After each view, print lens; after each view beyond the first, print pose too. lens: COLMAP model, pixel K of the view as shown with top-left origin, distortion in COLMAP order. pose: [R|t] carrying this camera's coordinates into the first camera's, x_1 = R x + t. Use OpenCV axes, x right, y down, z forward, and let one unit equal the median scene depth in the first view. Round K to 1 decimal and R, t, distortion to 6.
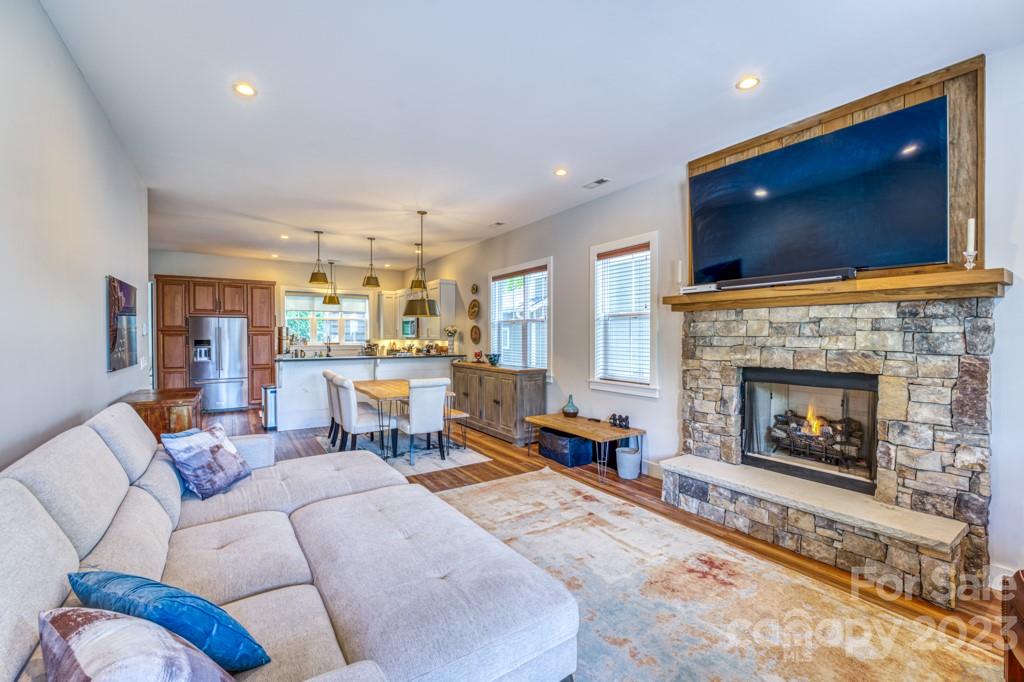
lens RADIAL K [[412.9, 0, 512.0], [0, 412.9, 341.0], [0, 0, 1]] dist [-0.017175, 0.000674]
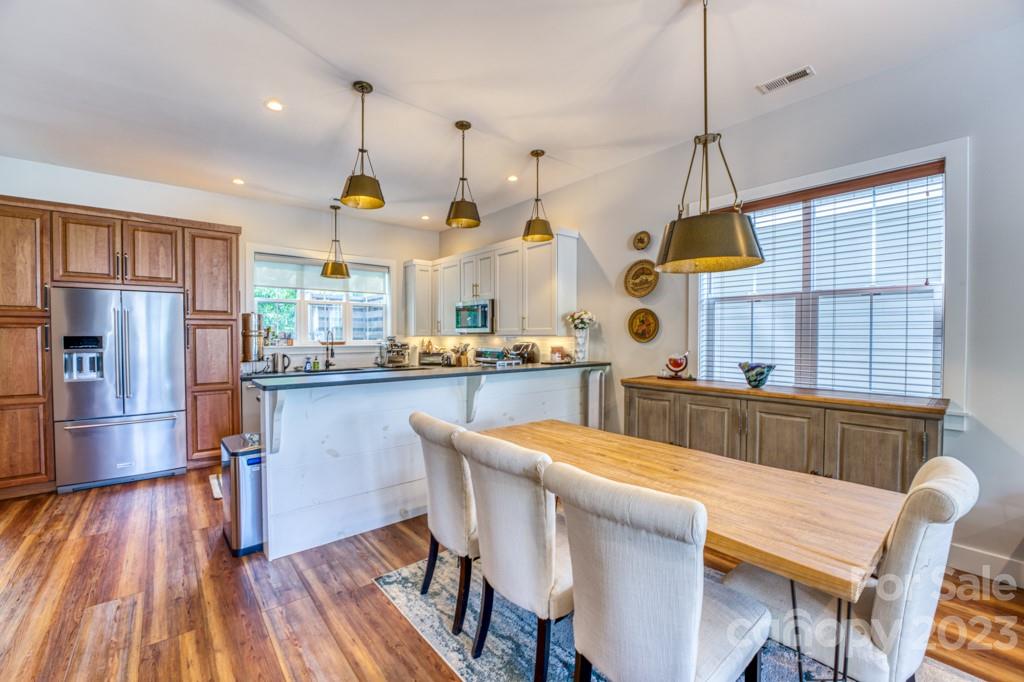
lens RADIAL K [[412.9, 0, 512.0], [0, 412.9, 341.0], [0, 0, 1]] dist [-0.017175, 0.000674]
pose [[0.994437, -0.003190, 0.105287, -0.295097], [0.003009, 0.999994, 0.001885, 0.003283], [-0.105292, -0.001558, 0.994440, 0.454363]]
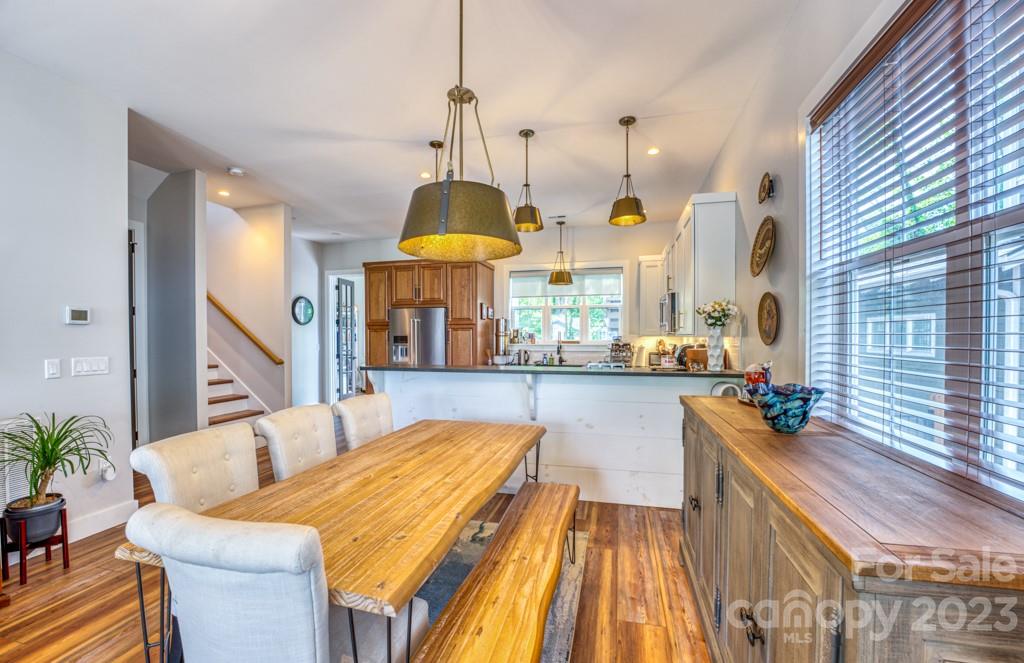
lens RADIAL K [[420.0, 0, 512.0], [0, 420.0, 331.5], [0, 0, 1]] dist [-0.000538, -0.000005]
pose [[0.663063, -0.010211, -0.748494, 0.030115], [-0.007402, 0.999769, -0.020195, 0.004214], [0.748527, 0.018931, 0.662834, 0.574689]]
